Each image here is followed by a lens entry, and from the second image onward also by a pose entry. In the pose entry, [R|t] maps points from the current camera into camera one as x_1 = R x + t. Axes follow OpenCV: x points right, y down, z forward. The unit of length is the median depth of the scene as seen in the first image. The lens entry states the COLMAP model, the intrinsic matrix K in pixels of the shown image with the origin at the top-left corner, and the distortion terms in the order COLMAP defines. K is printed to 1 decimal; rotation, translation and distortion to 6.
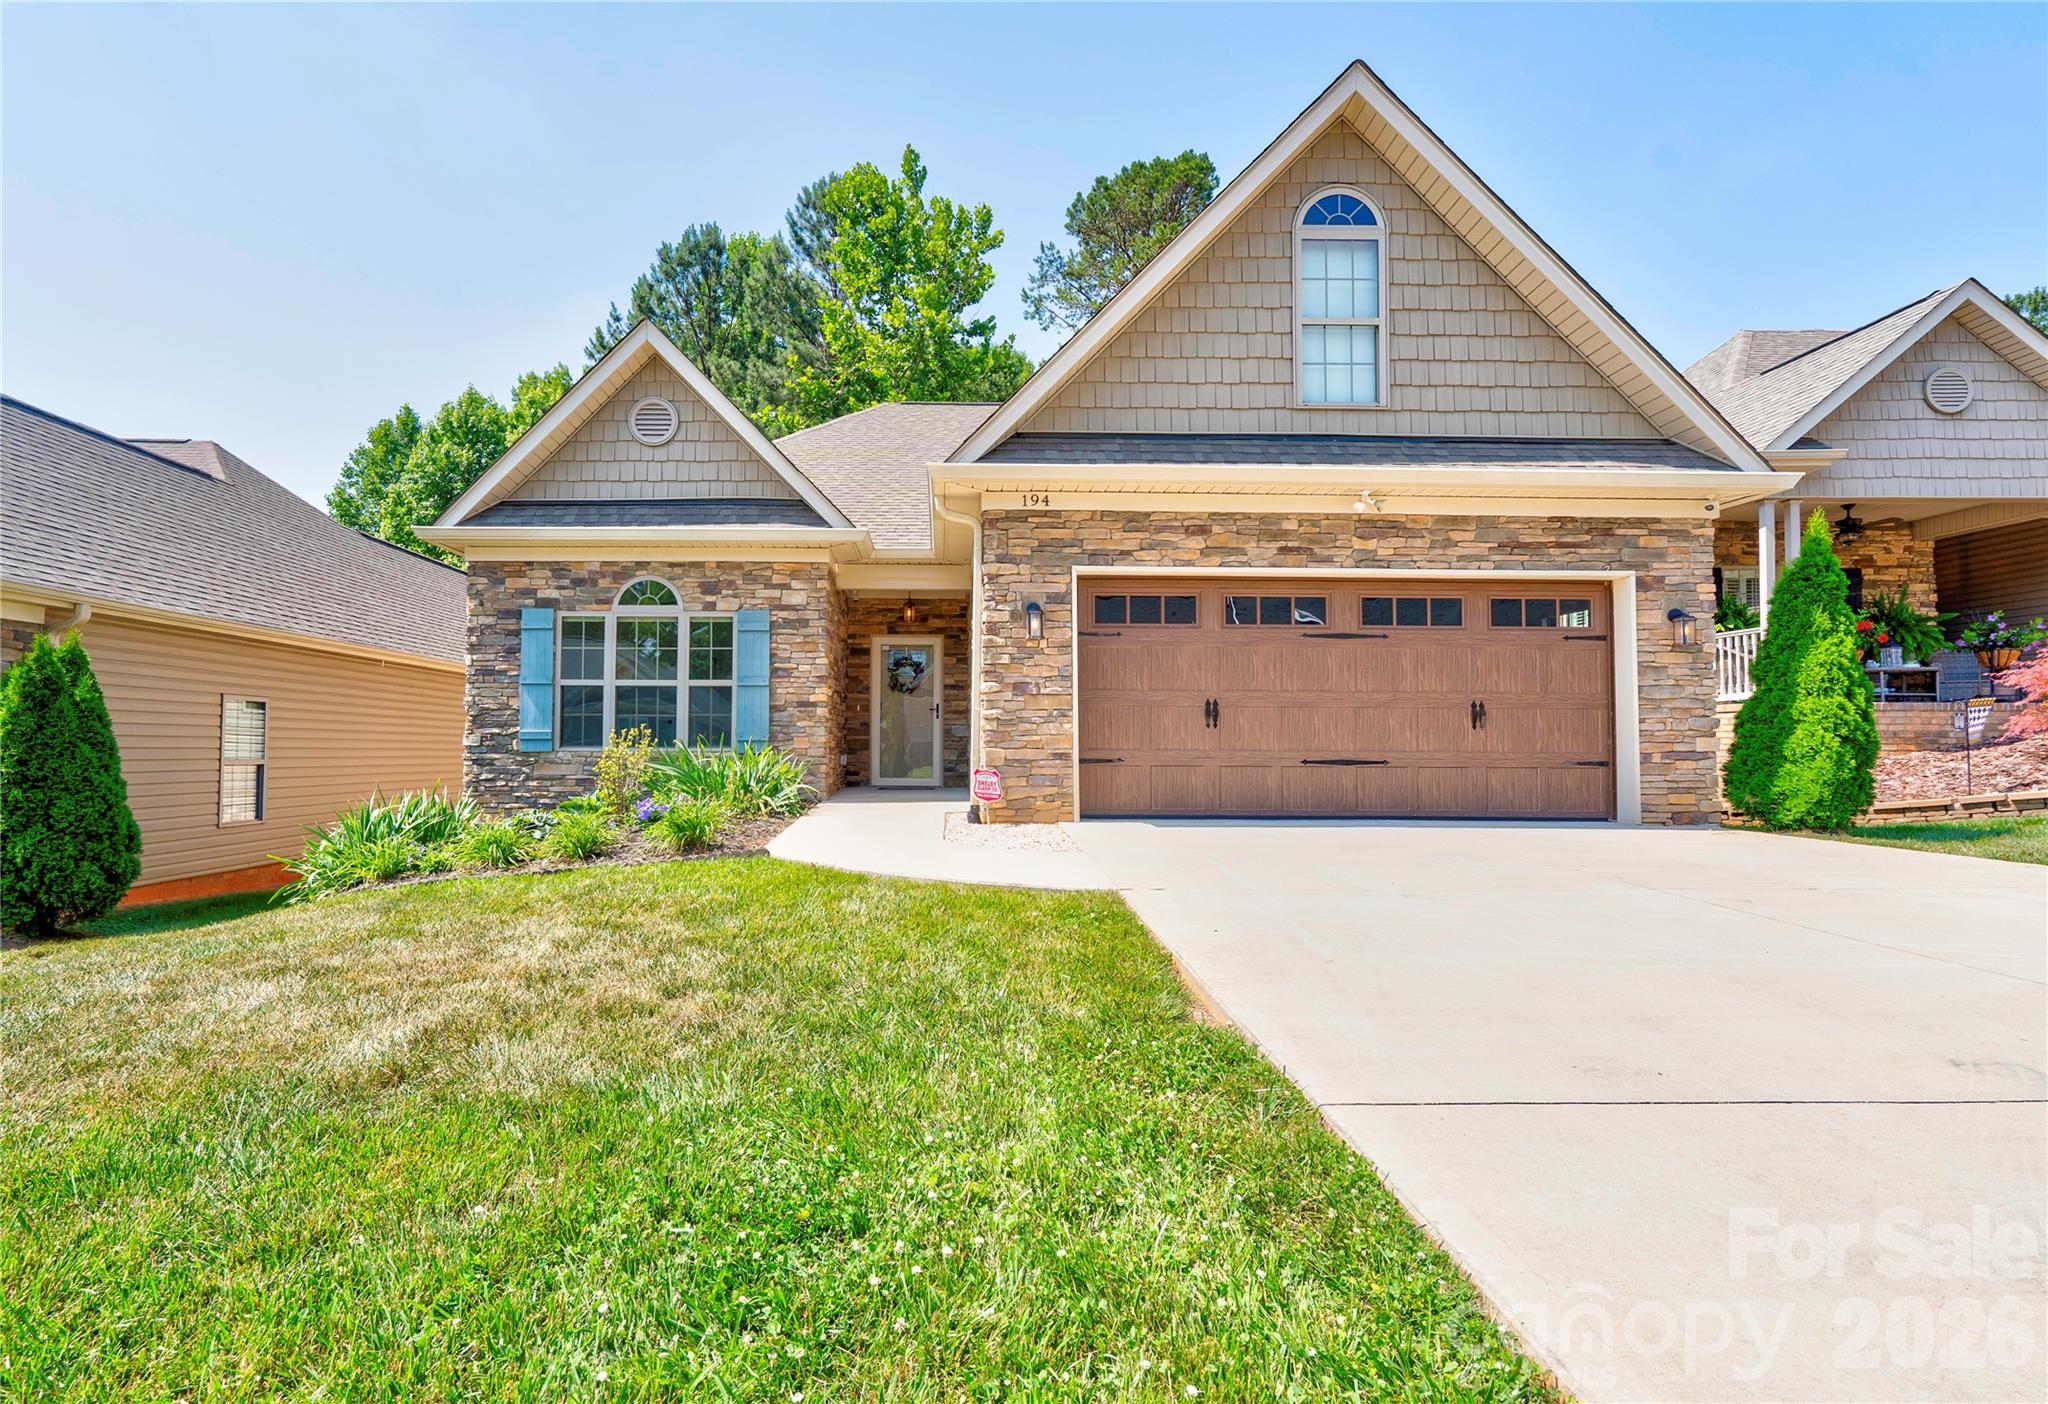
lens RADIAL K [[1018.2, 0, 1024.5], [0, 1018.2, 713.5], [0, 0, 1]] dist [-0.003208, -0.000083]
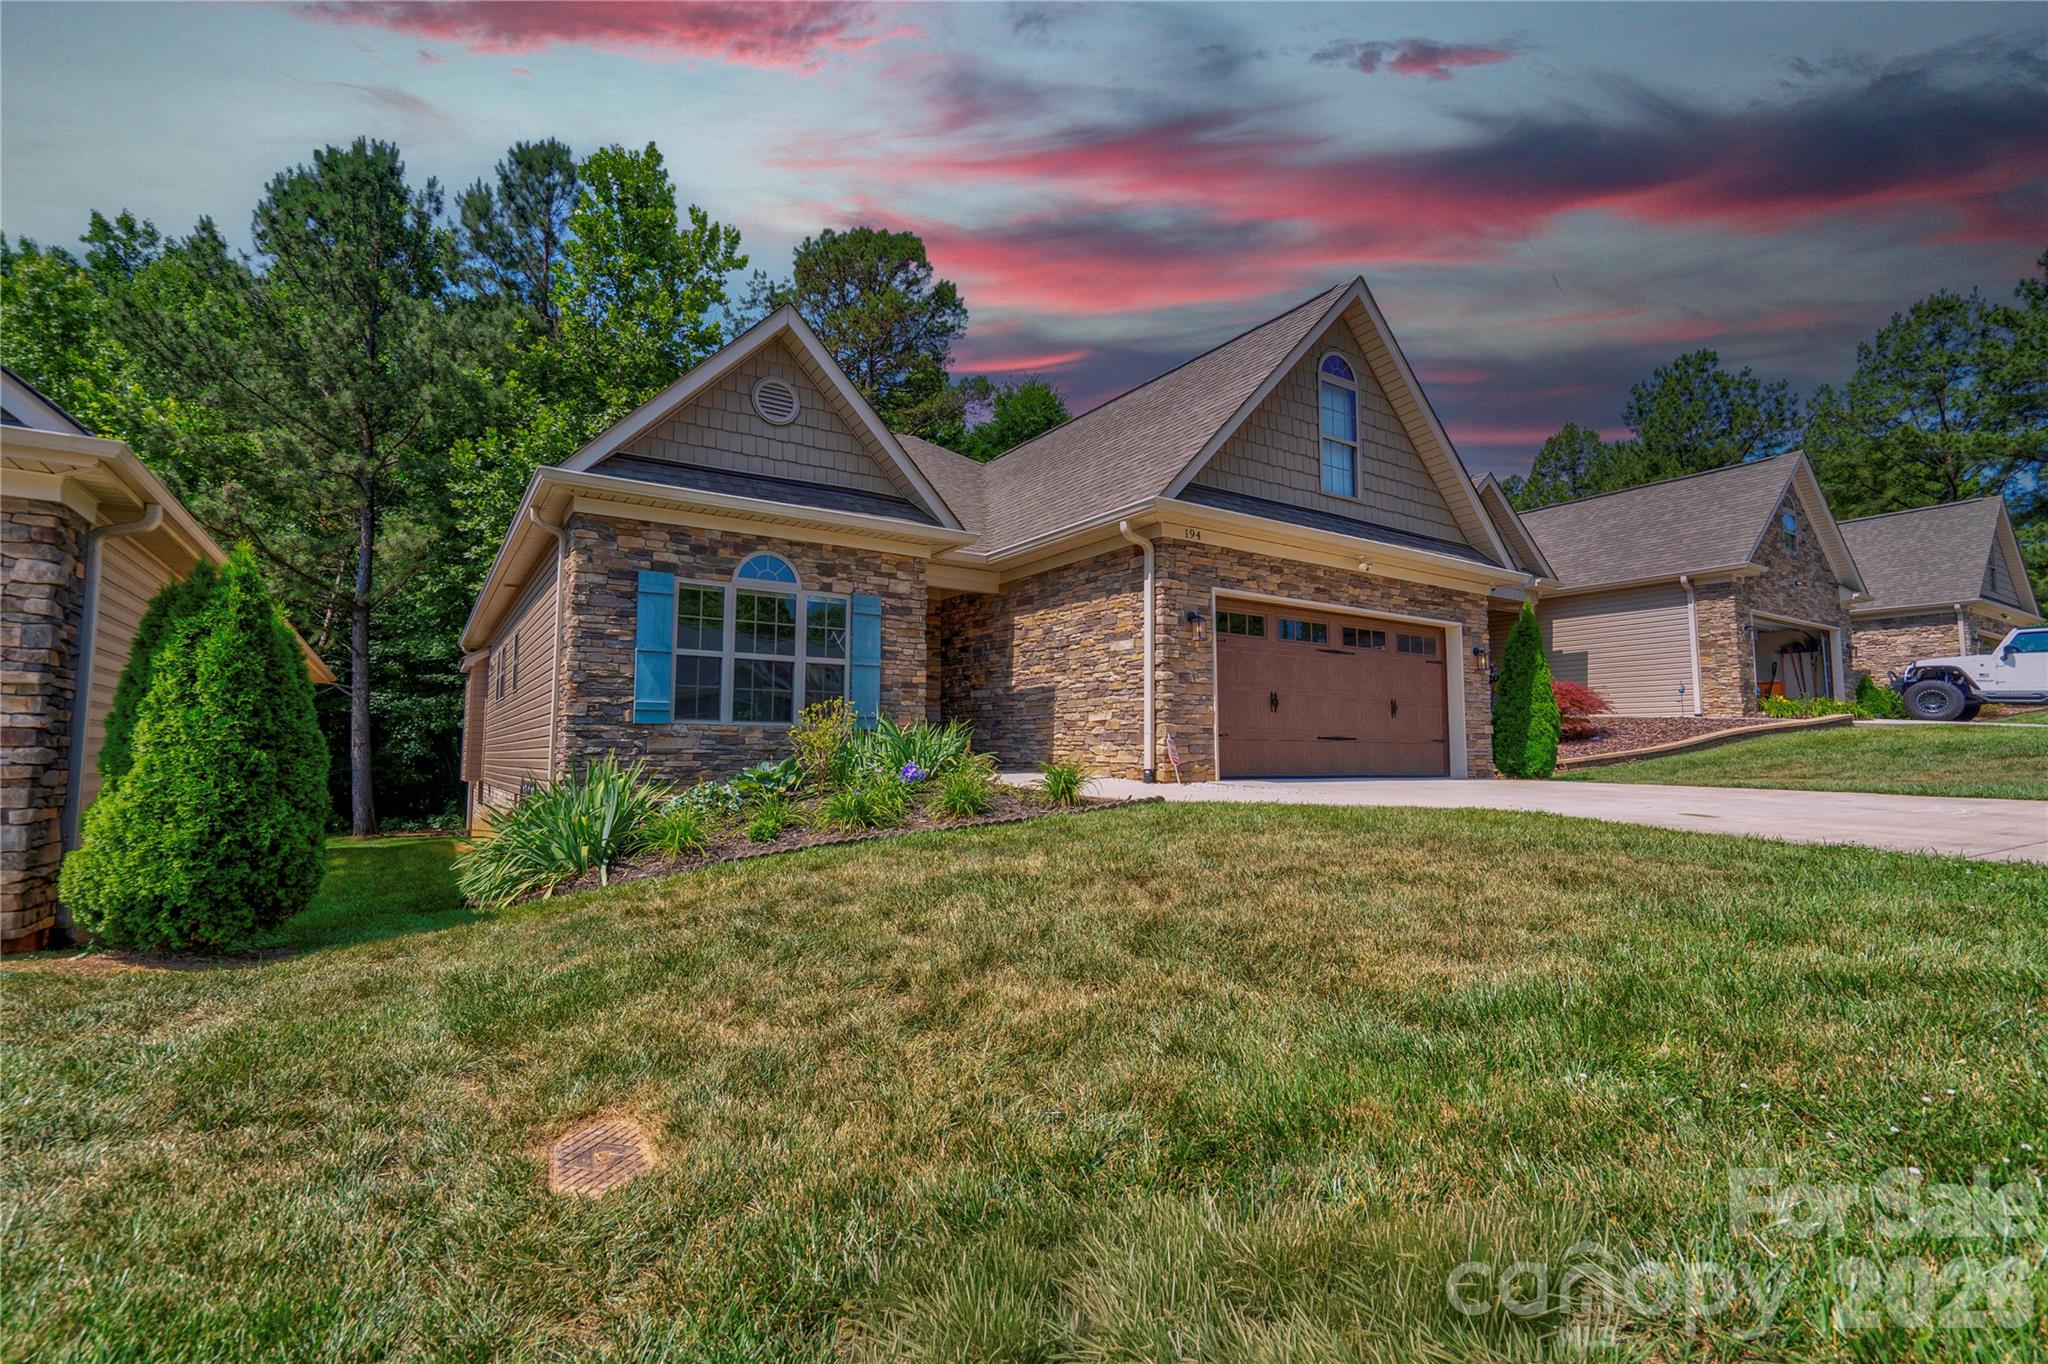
lens RADIAL K [[941.5, 0, 1024.5], [0, 941.5, 678.6], [0, 0, 1]] dist [0.003027, 0.000532]
pose [[0.841305, 0.045080, 0.538677, -0.656889], [-0.018068, 0.998305, -0.055326, 0.037559], [-0.540258, 0.036814, 0.840693, 0.086374]]
